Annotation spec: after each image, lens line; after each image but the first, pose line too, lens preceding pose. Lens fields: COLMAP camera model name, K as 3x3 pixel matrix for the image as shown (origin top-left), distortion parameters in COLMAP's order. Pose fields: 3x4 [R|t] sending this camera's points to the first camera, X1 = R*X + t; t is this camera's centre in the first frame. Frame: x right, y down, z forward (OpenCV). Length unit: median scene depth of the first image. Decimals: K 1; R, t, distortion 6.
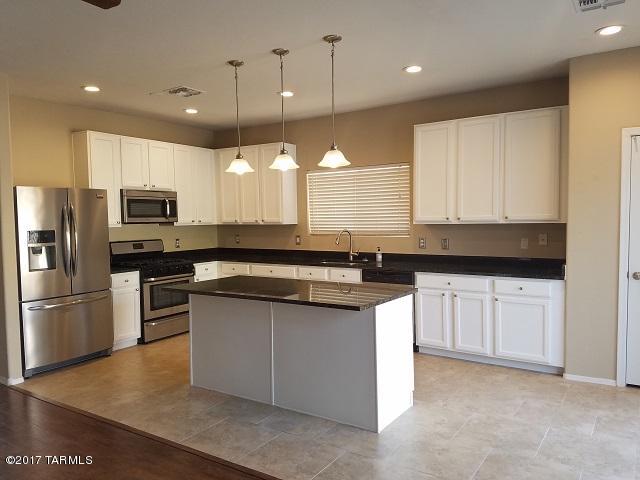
lens RADIAL K [[494.1, 0, 322.9], [0, 494.1, 237.1], [0, 0, 1]] dist [0.194896, -0.345163]
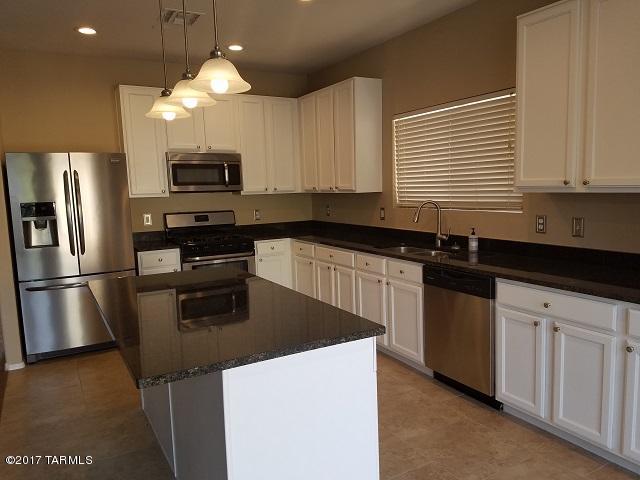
lens RADIAL K [[497.5, 0, 319.8], [0, 497.5, 245.4], [0, 0, 1]] dist [0.201844, -0.354296]
pose [[0.893423, 0.042937, -0.447160, 0.223813], [-0.002304, 0.995847, 0.091019, -0.016381], [0.449211, -0.080288, 0.889811, 0.329149]]
